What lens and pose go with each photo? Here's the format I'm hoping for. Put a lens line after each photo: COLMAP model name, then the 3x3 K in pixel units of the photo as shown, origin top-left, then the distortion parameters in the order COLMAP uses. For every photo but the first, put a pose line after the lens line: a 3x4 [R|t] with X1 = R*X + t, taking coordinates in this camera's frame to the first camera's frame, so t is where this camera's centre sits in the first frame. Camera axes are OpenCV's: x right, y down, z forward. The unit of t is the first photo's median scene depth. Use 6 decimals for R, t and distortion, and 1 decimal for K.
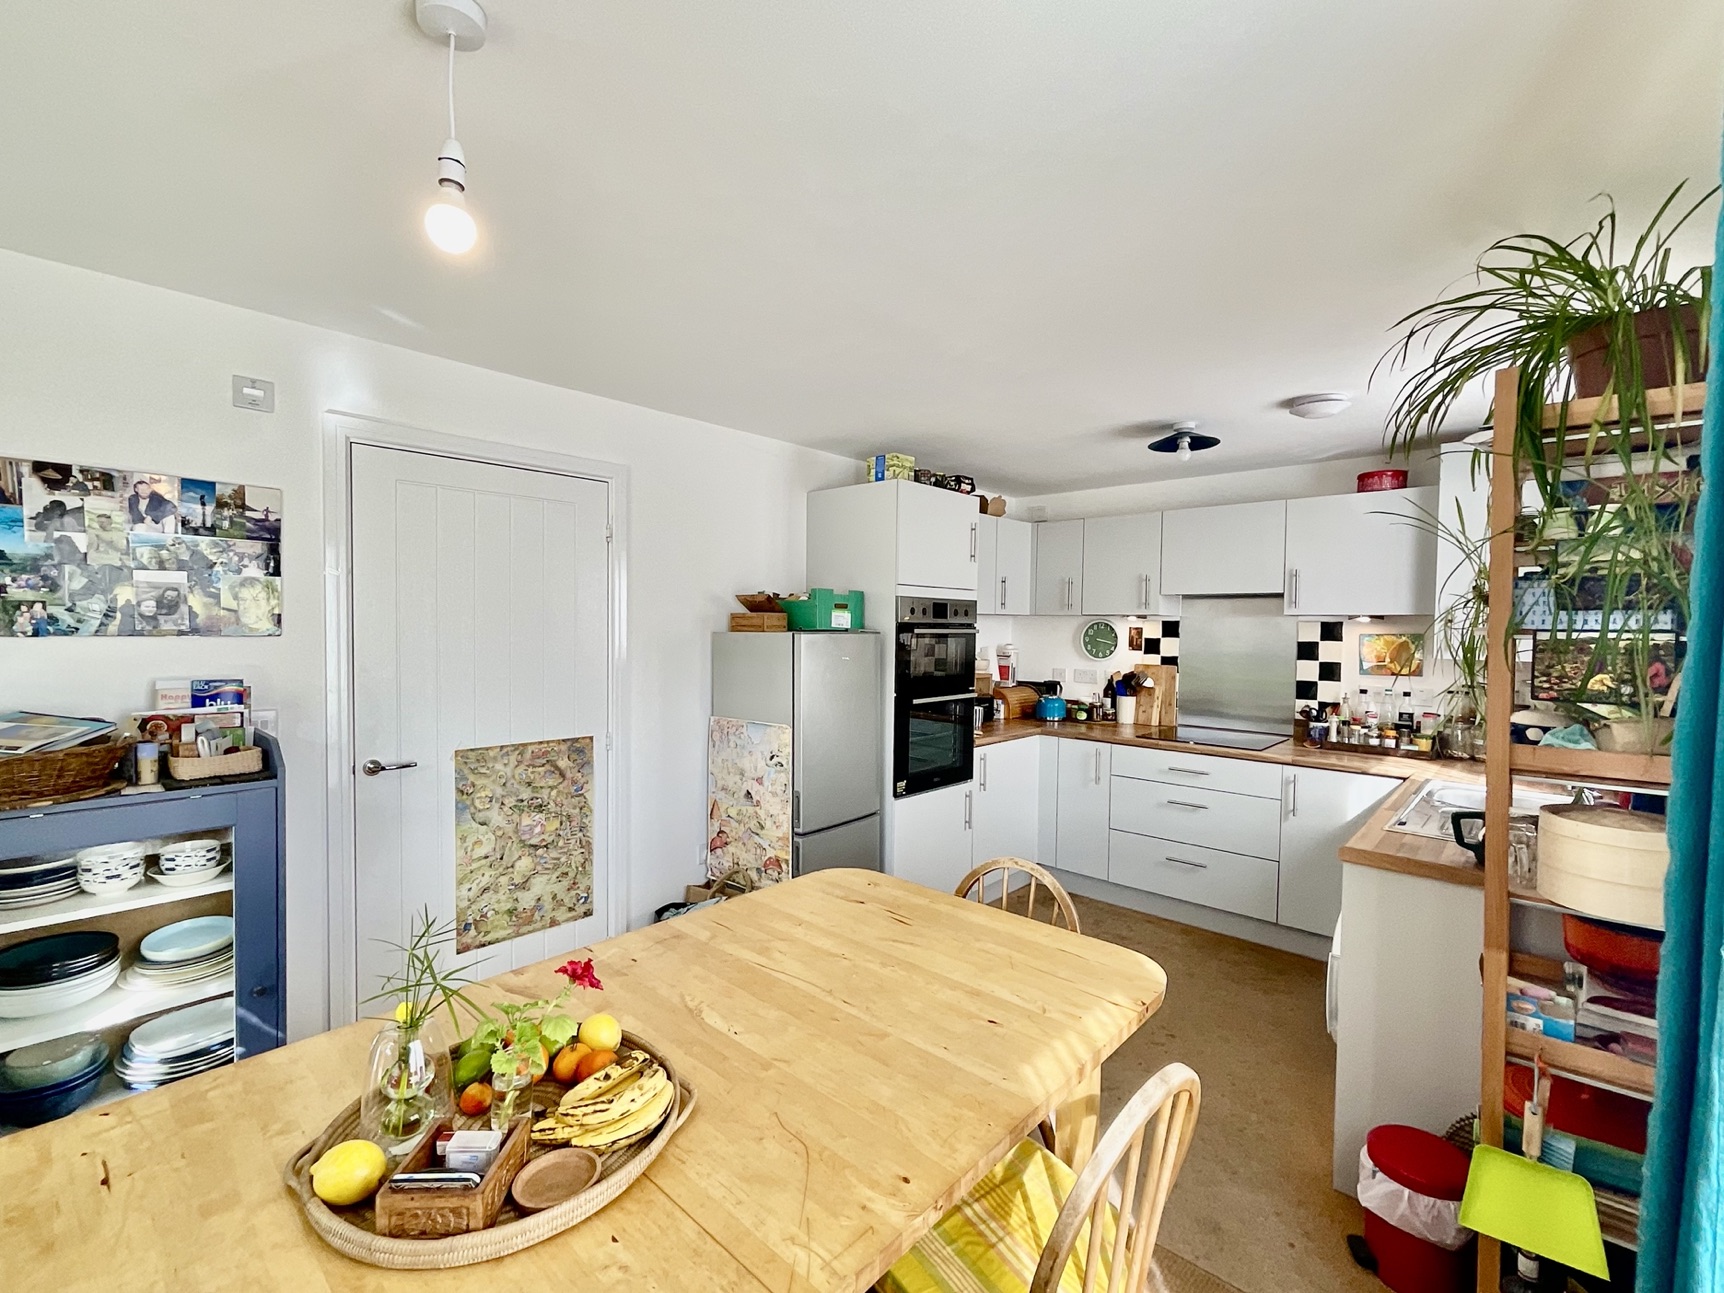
lens RADIAL K [[749.7, 0, 870.5], [0, 749.7, 648.6], [0, 0, 1]] dist [0.002417, 0.000742]
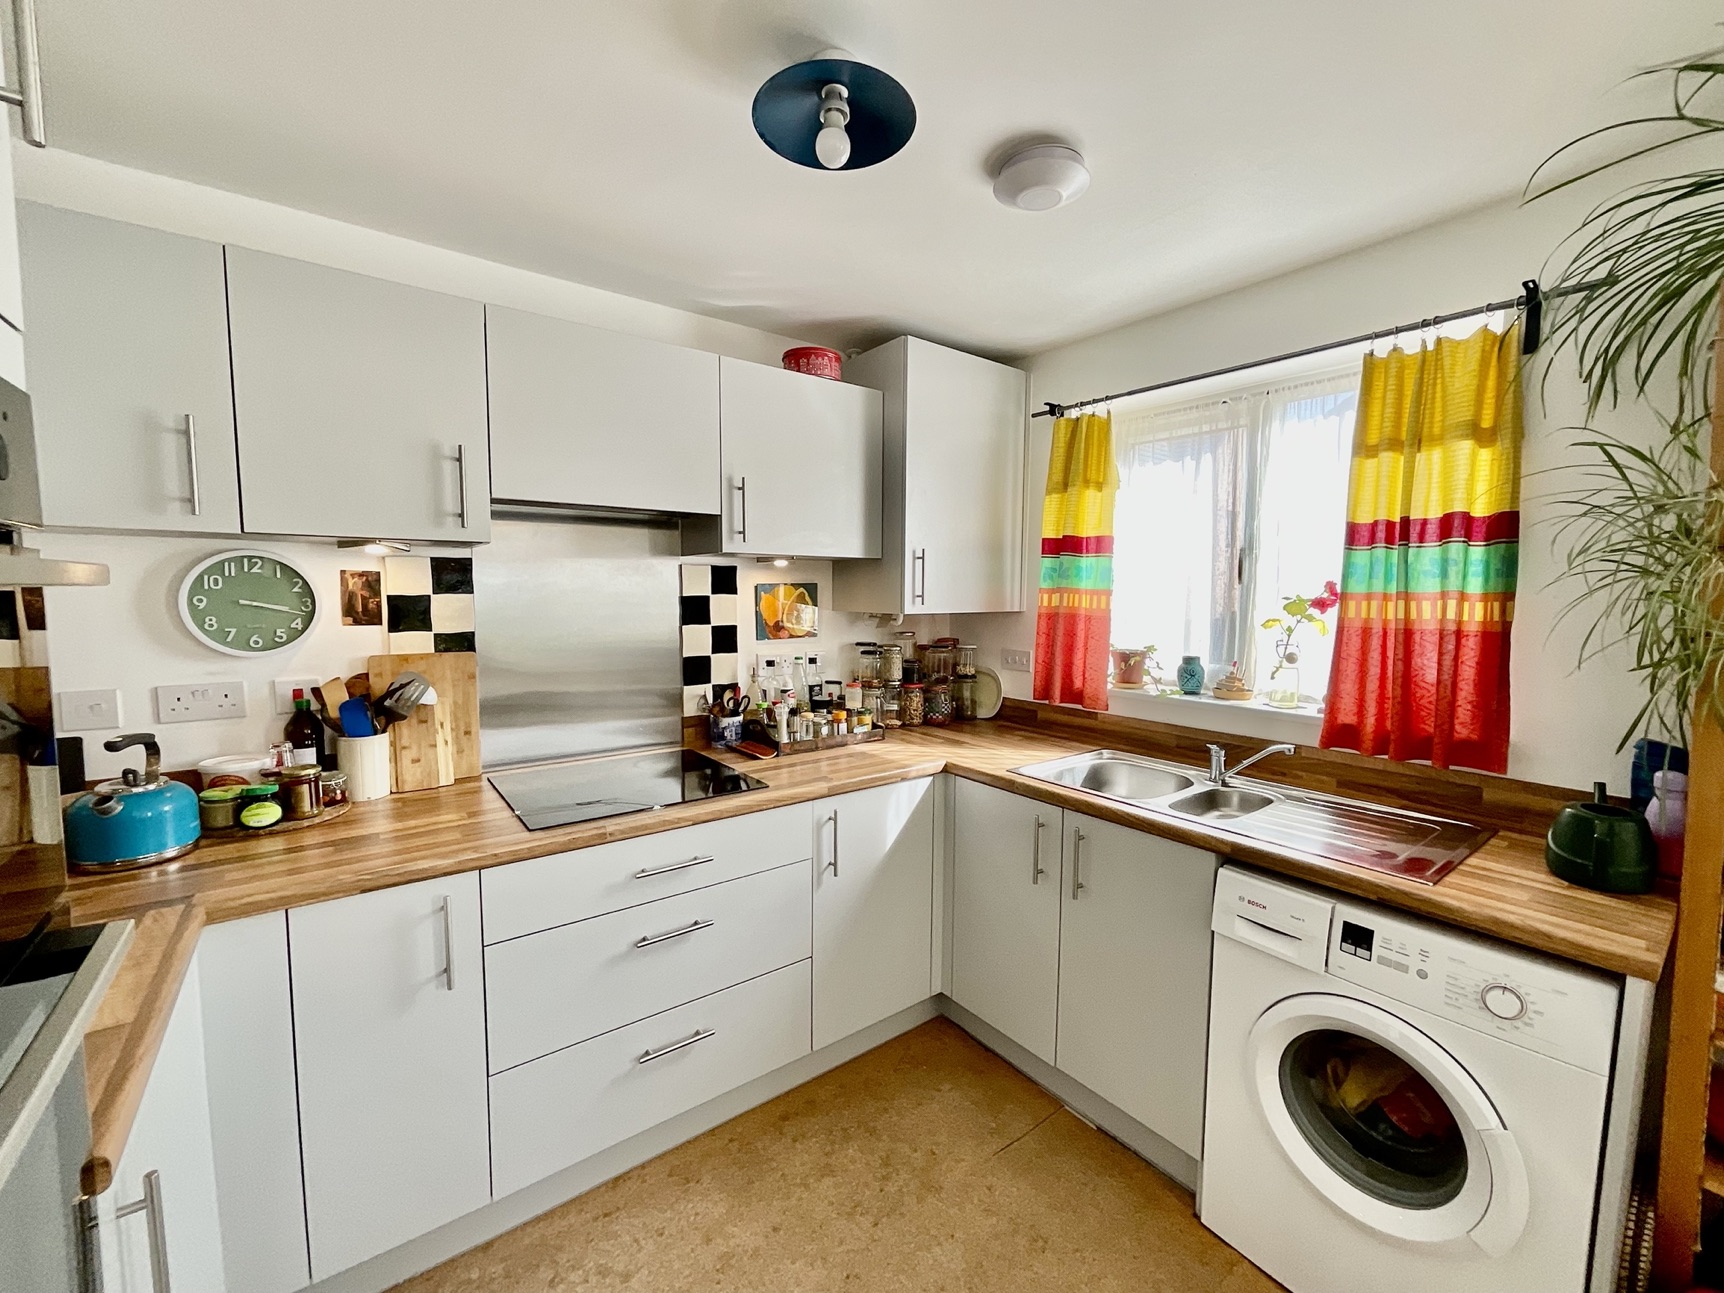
lens RADIAL K [[696.9, 0, 860.2], [0, 696.9, 647.2], [0, 0, 1]] dist [0.001663, 0.001534]
pose [[0.182841, -0.091936, 0.978834, 0.016645], [0.026576, 0.995716, 0.088558, -0.016525], [-0.982783, 0.009822, 0.184501, 0.834111]]
